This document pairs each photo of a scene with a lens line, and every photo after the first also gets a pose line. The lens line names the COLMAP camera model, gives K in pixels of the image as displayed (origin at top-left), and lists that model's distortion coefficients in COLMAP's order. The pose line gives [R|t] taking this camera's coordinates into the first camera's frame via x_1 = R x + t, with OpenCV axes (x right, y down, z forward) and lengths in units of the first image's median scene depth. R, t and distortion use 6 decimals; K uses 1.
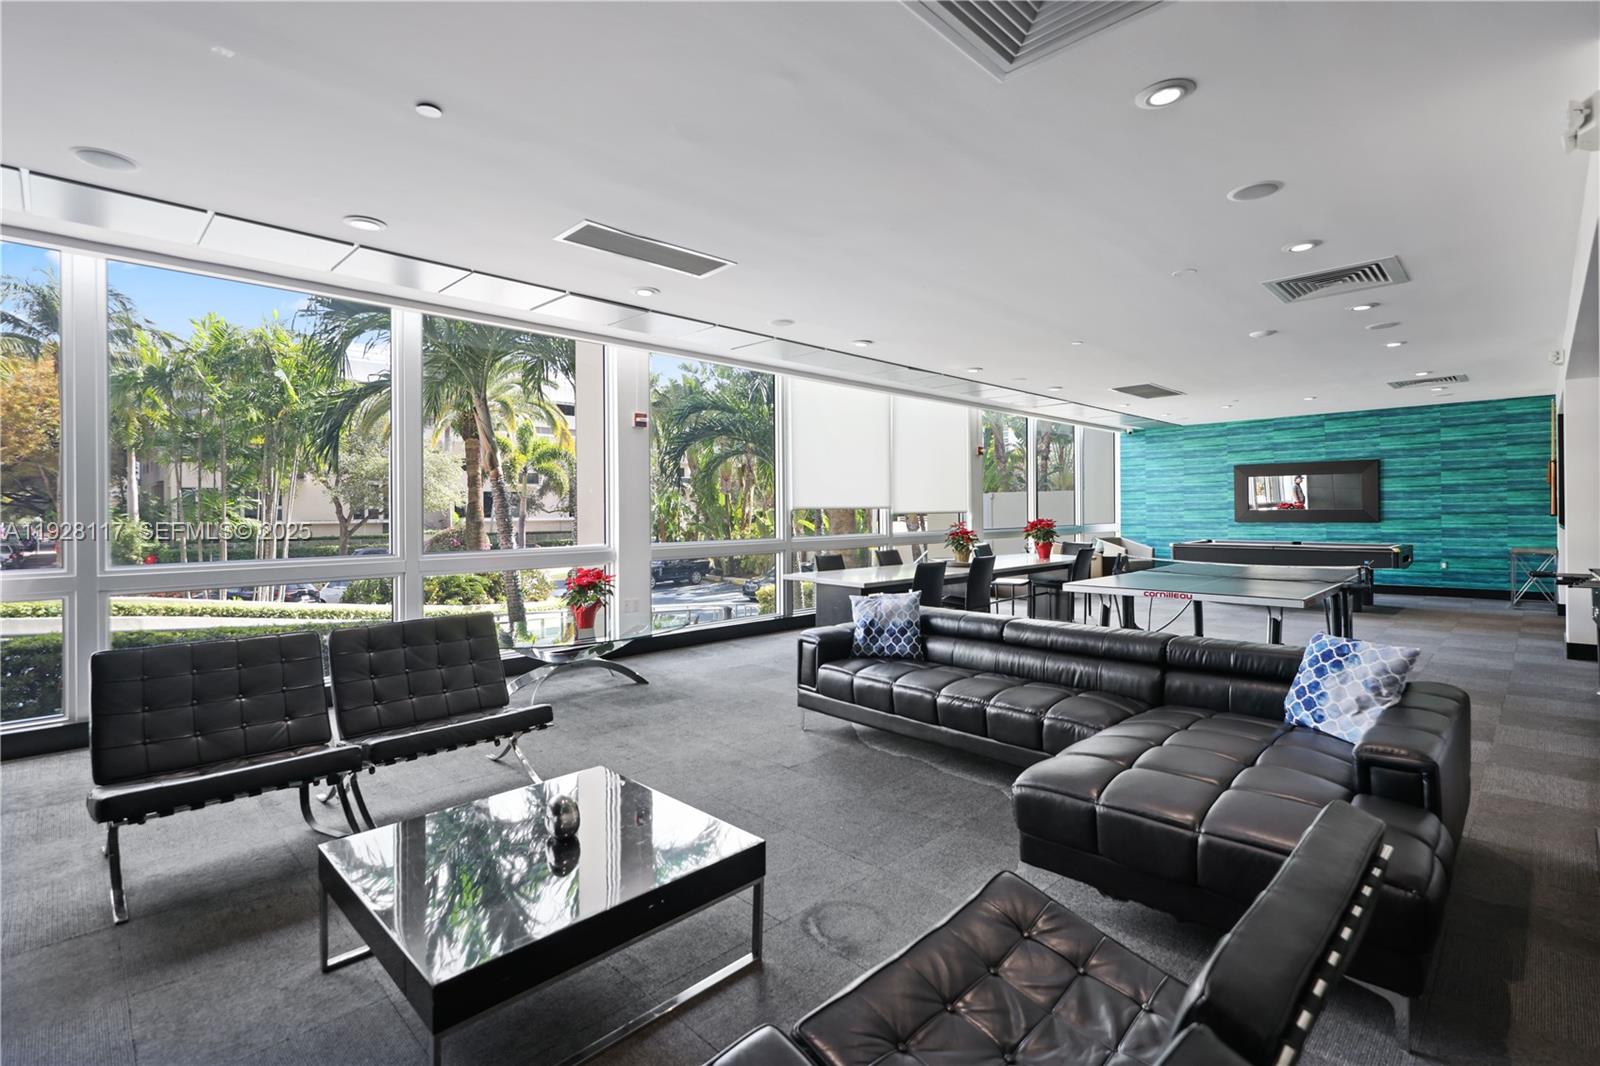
lens RADIAL K [[736.8, 0, 809.7], [0, 736.8, 523.2], [0, 0, 1]] dist [-0.001181, 0.001565]
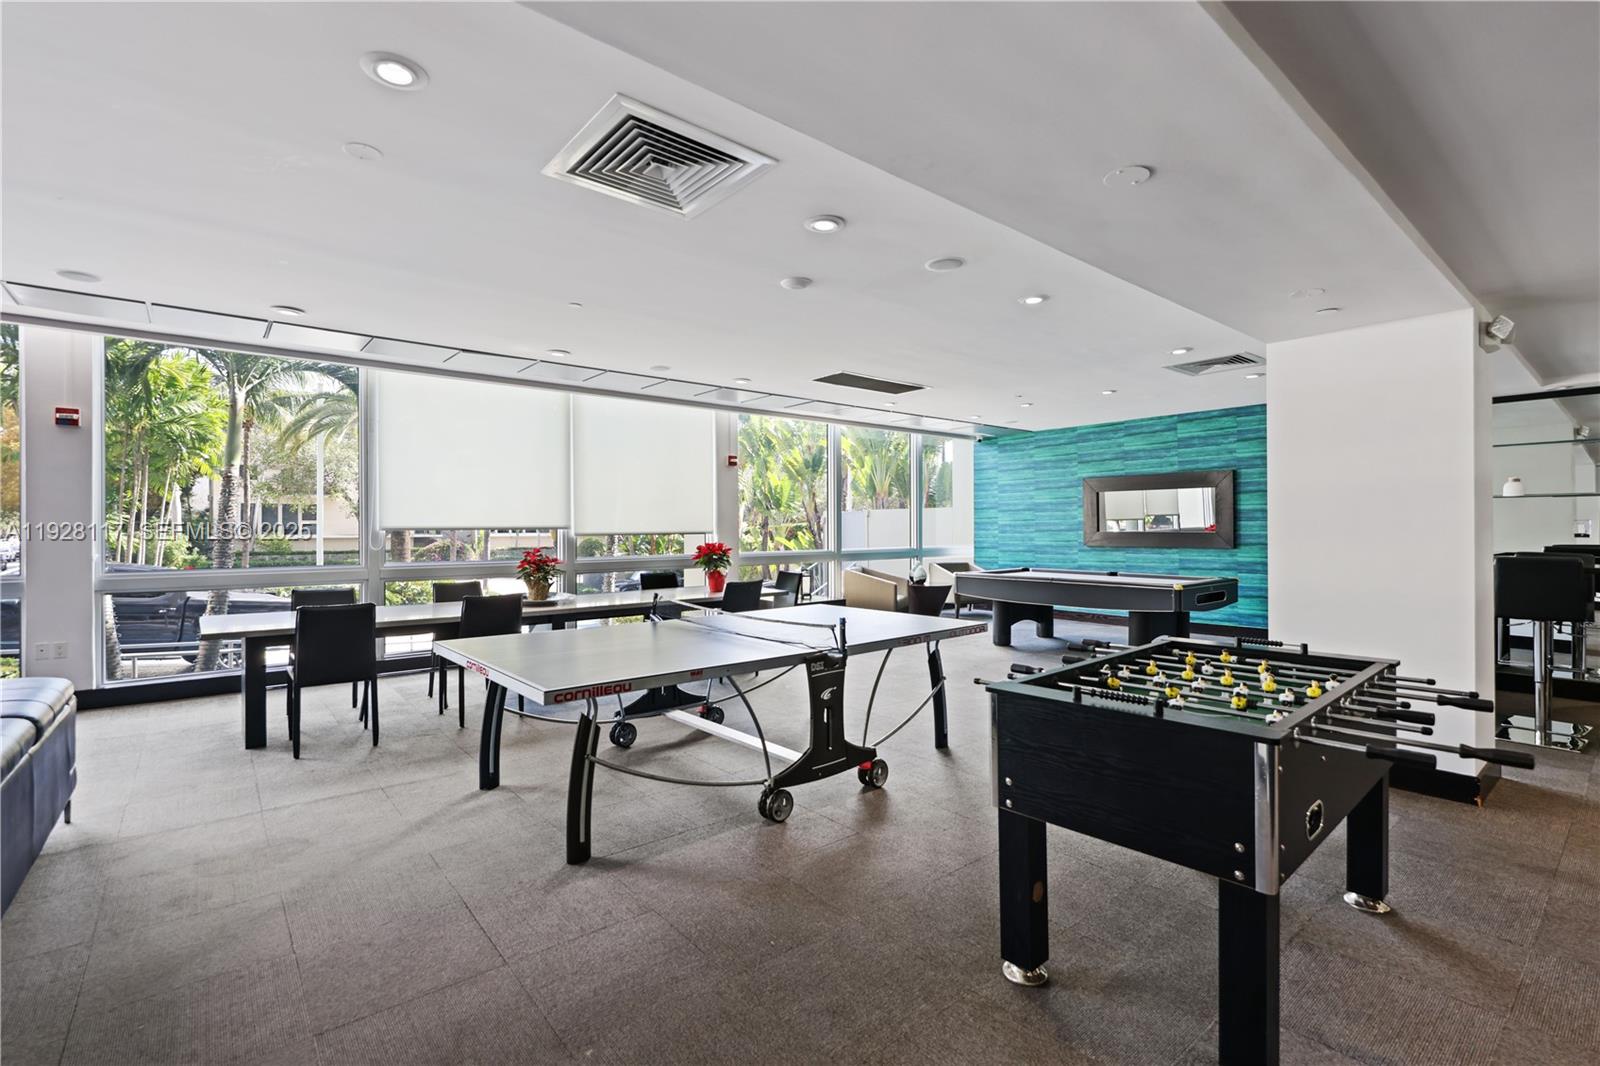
lens RADIAL K [[736.8, 0, 793.8], [0, 736.8, 536.2], [0, 0, 1]] dist [-0.001181, 0.001565]
pose [[0.996236, 0.006970, -0.086404, 0.321258], [-0.007417, 0.999961, -0.004846, -0.006201], [0.086367, 0.005468, 0.996248, 0.140709]]
